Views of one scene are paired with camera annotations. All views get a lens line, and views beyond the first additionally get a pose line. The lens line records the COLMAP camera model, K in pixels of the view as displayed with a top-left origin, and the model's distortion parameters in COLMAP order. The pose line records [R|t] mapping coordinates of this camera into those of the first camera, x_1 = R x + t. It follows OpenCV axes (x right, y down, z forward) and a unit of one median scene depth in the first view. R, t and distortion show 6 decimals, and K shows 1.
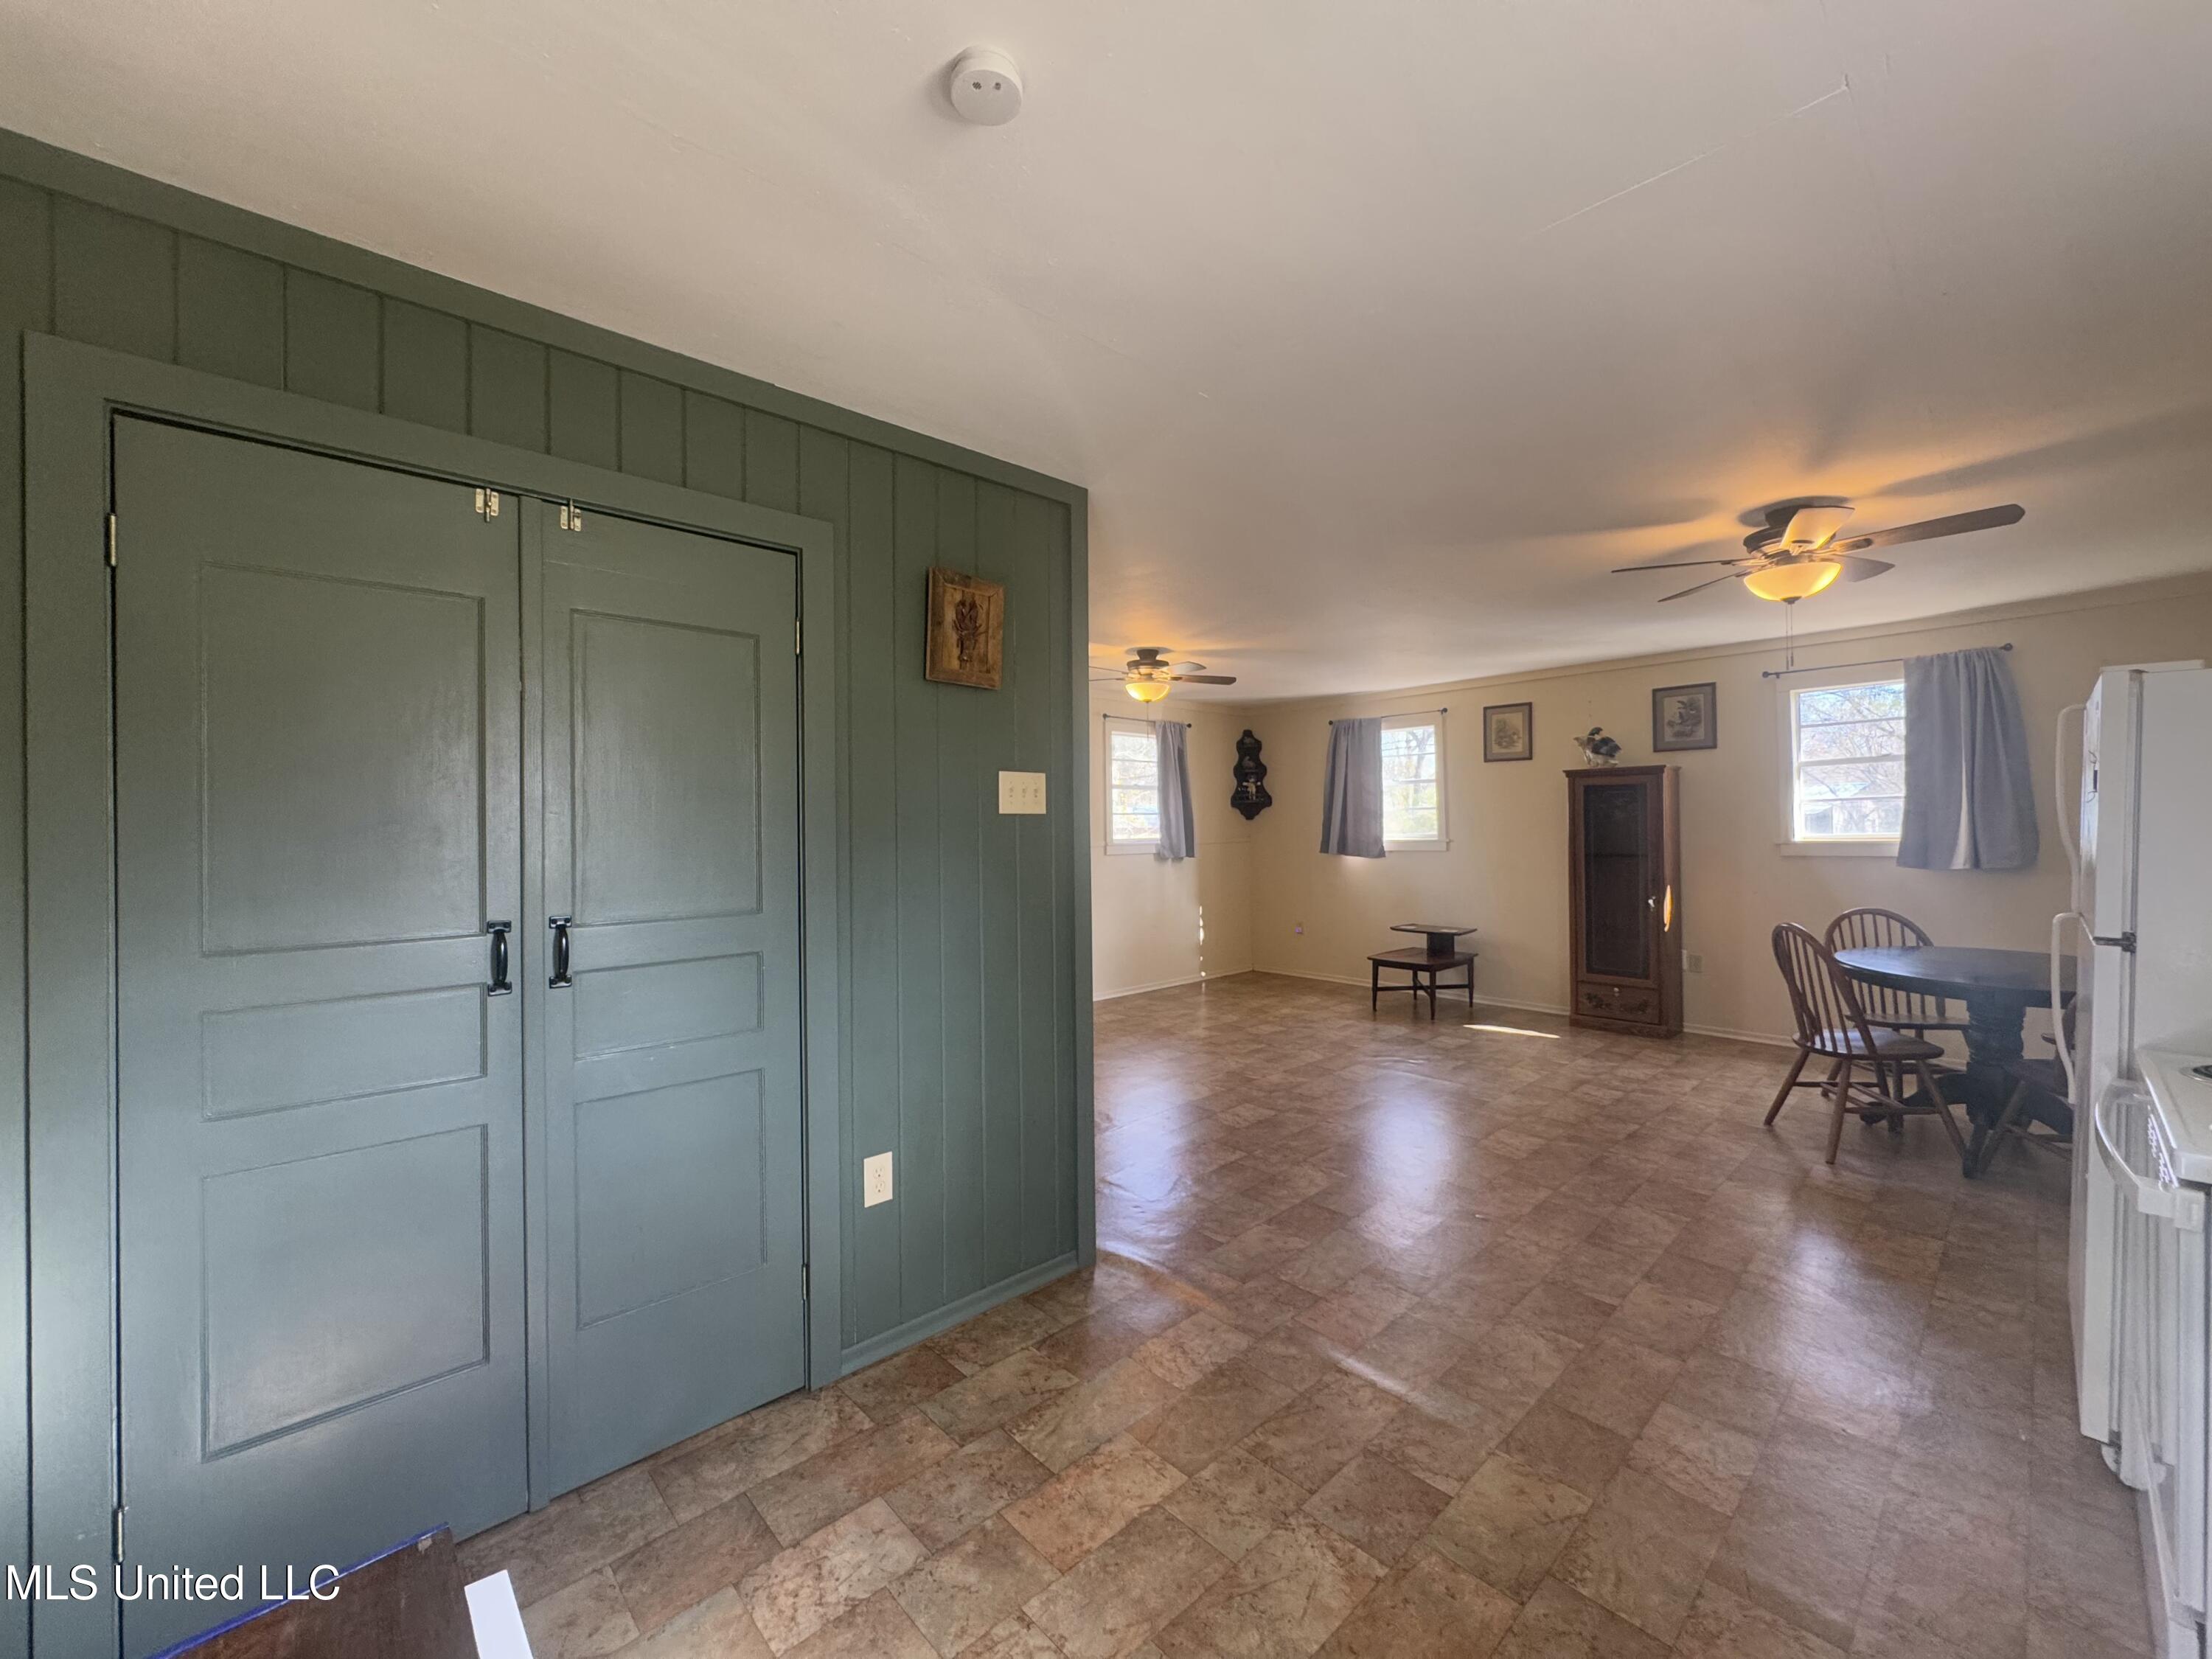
lens RADIAL K [[880.6, 0, 1092.1], [0, 880.6, 834.0], [0, 0, 1]] dist [-0.003723, 0.001059]
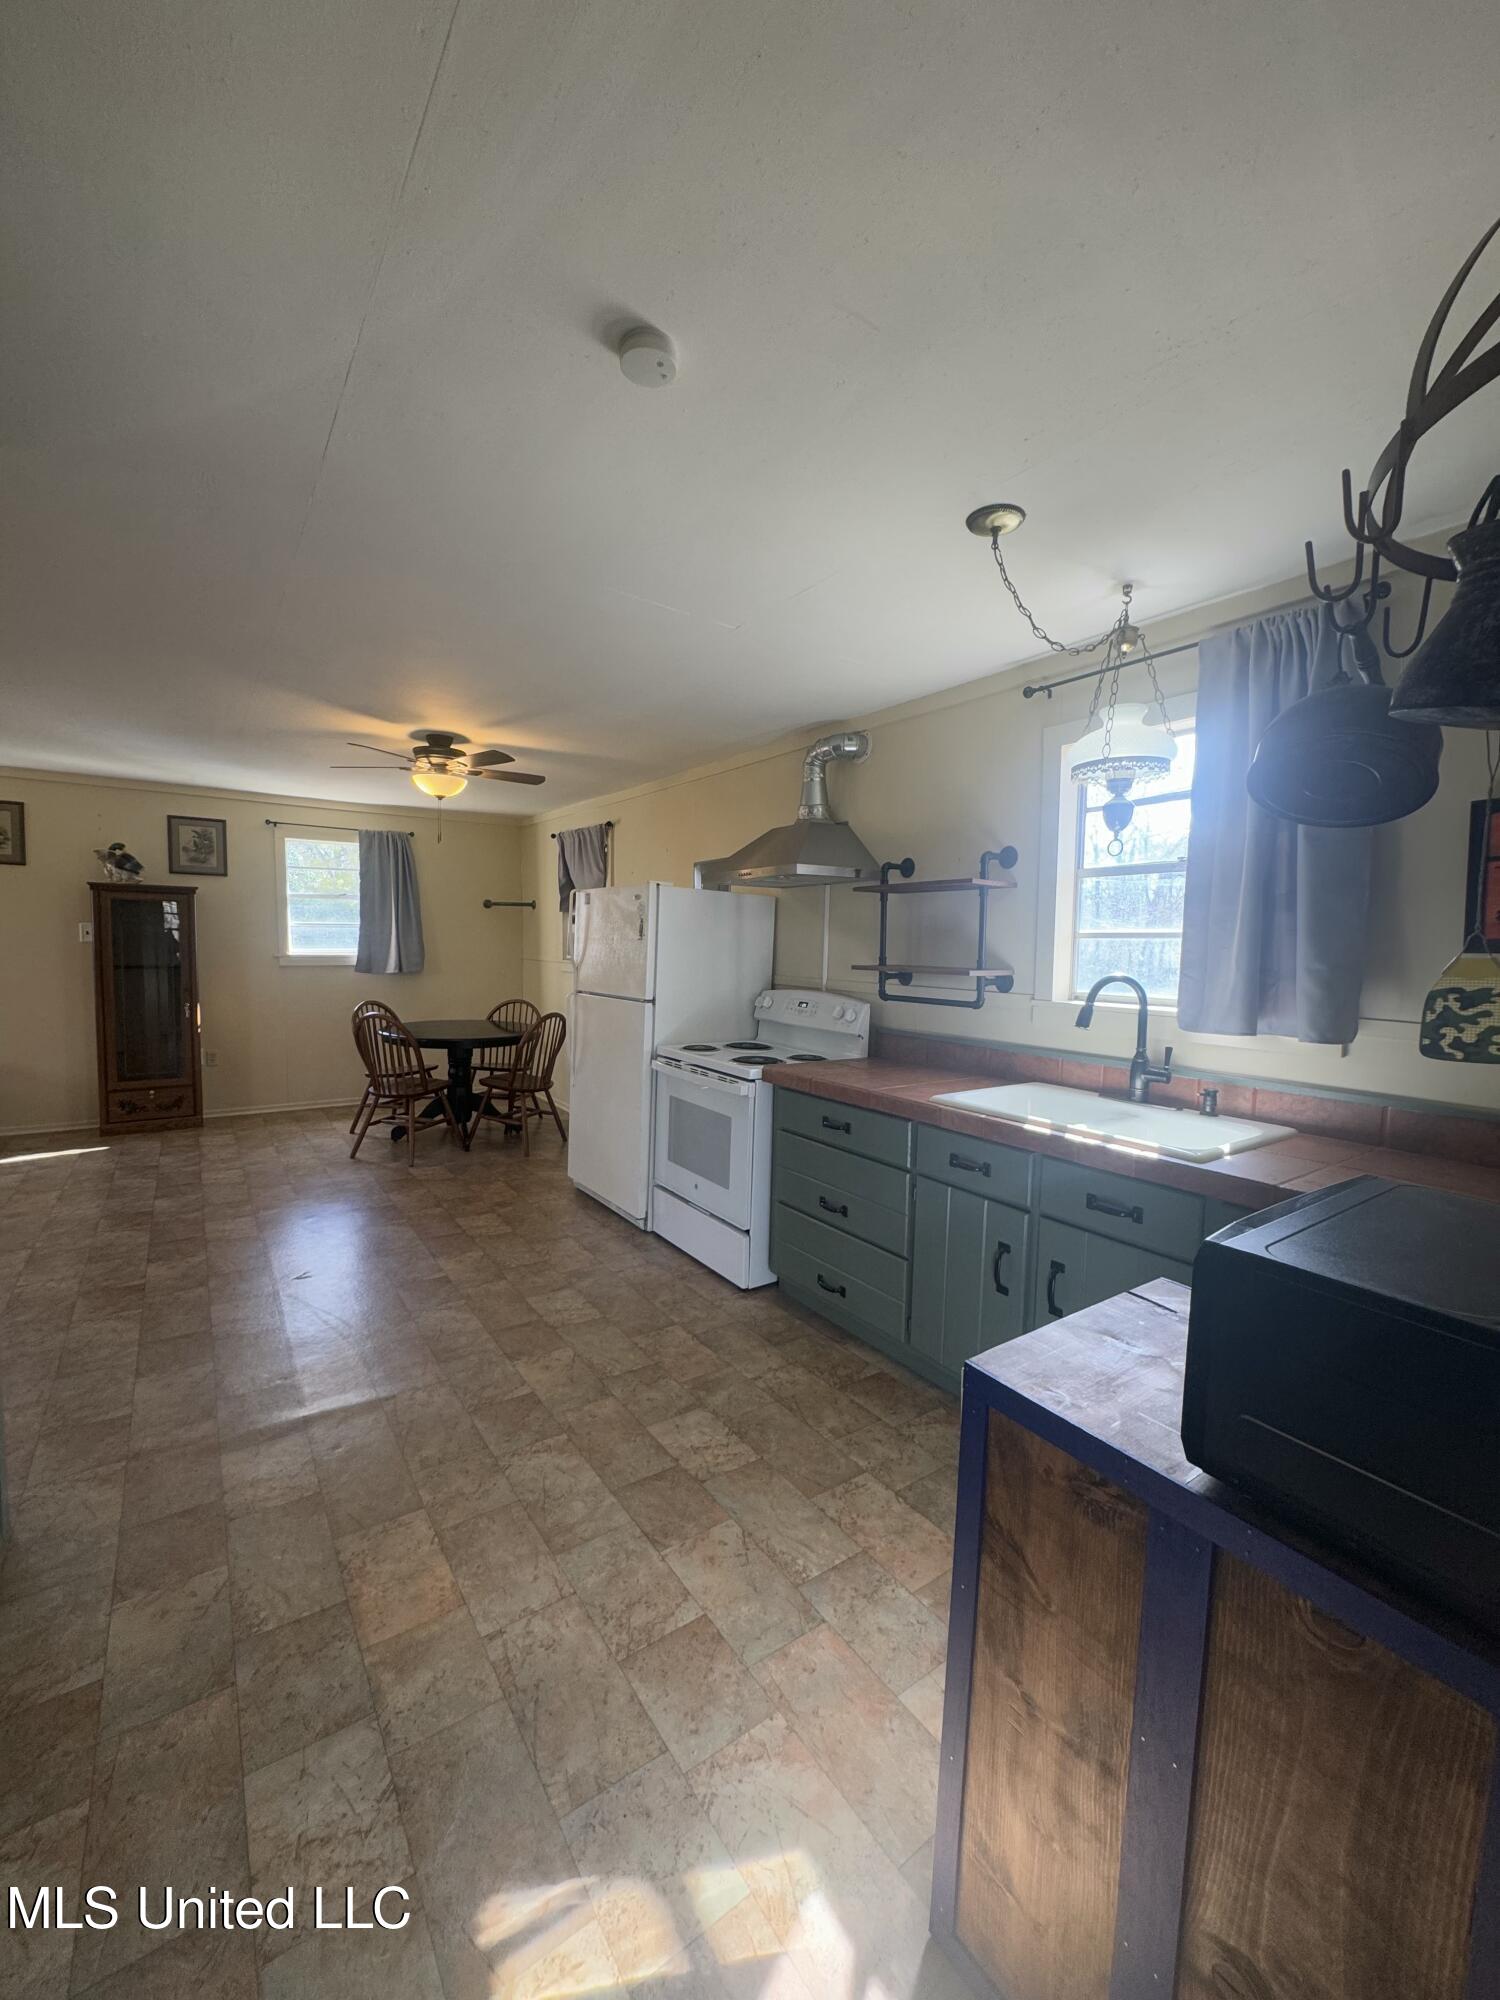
lens RADIAL K [[796.2, 0, 759.8], [0, 796.2, 1007.8], [0, 0, 1]] dist [-0.003723, 0.001059]
pose [[0.122421, -0.064575, 0.990375, -0.329198], [-0.012917, 0.997693, 0.066649, -0.001048], [-0.992394, -0.020952, 0.121305, 0.176218]]
